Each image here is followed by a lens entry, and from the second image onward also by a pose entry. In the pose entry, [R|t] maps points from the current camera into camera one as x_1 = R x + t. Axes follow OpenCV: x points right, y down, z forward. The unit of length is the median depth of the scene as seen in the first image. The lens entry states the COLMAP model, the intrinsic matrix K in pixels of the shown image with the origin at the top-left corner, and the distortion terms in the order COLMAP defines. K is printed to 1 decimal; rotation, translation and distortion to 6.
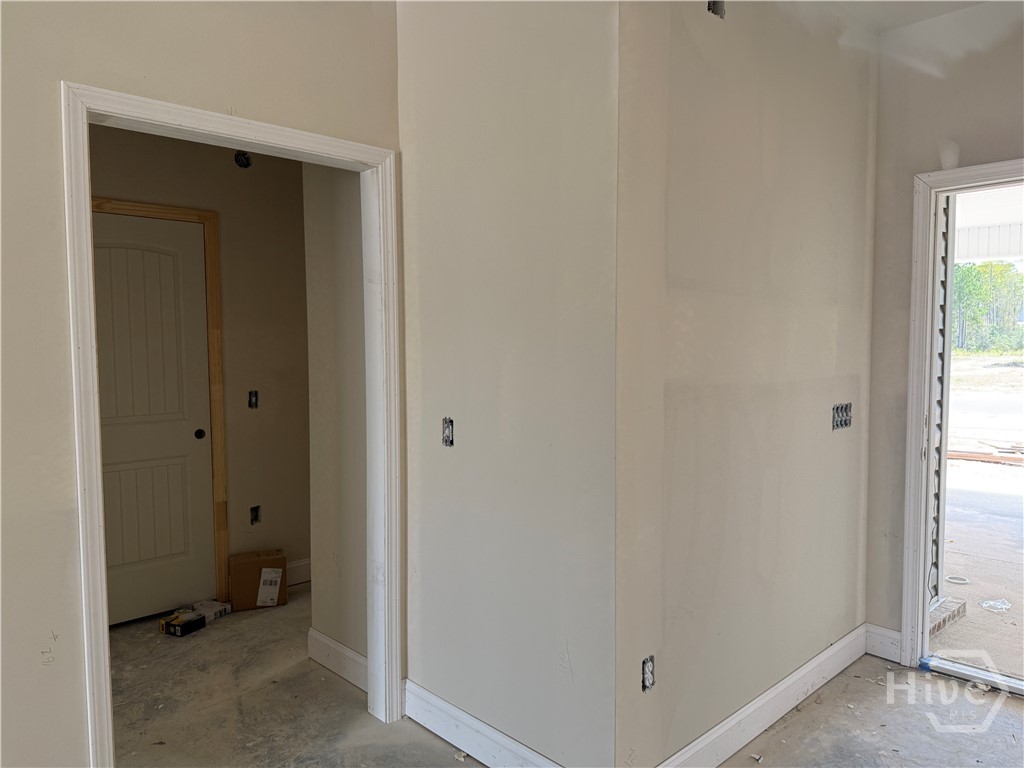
lens RADIAL K [[722.4, 0, 515.2], [0, 722.4, 387.3], [0, 0, 1]] dist [-0.000790, -0.000769]
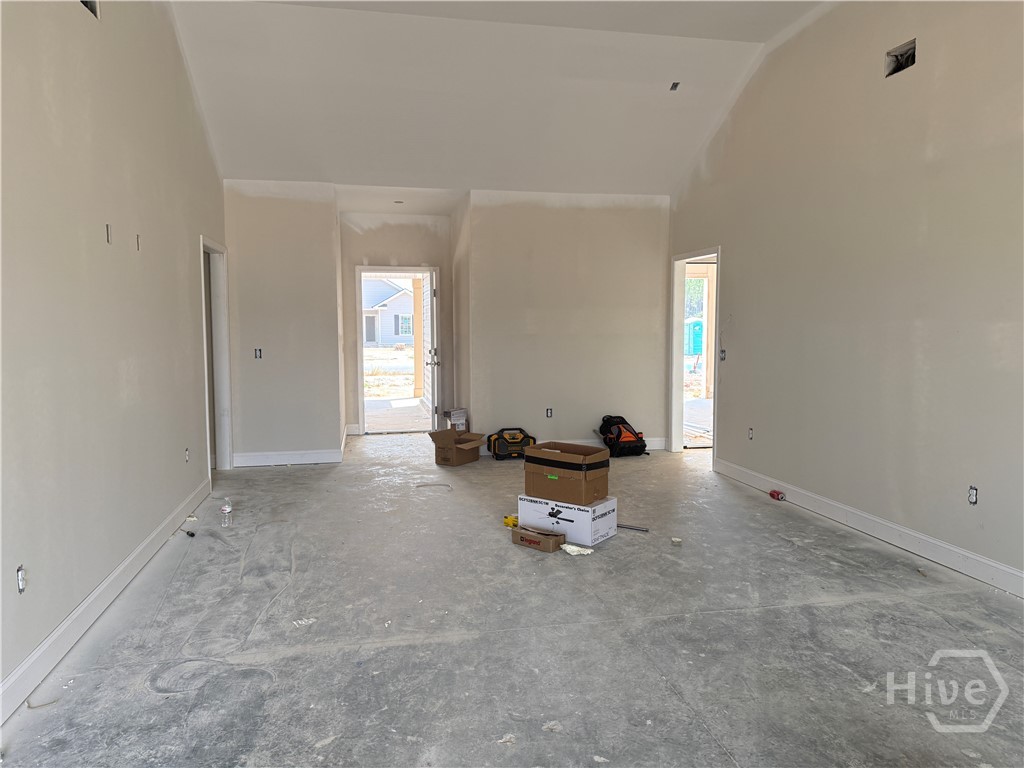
lens RADIAL K [[722.4, 0, 515.2], [0, 722.4, 387.3], [0, 0, 1]] dist [-0.000790, -0.000769]
pose [[0.533909, -0.066229, 0.842944, -1.607140], [0.048748, 0.997681, 0.047510, 0.090038], [-0.844136, 0.015726, 0.535899, -1.109972]]
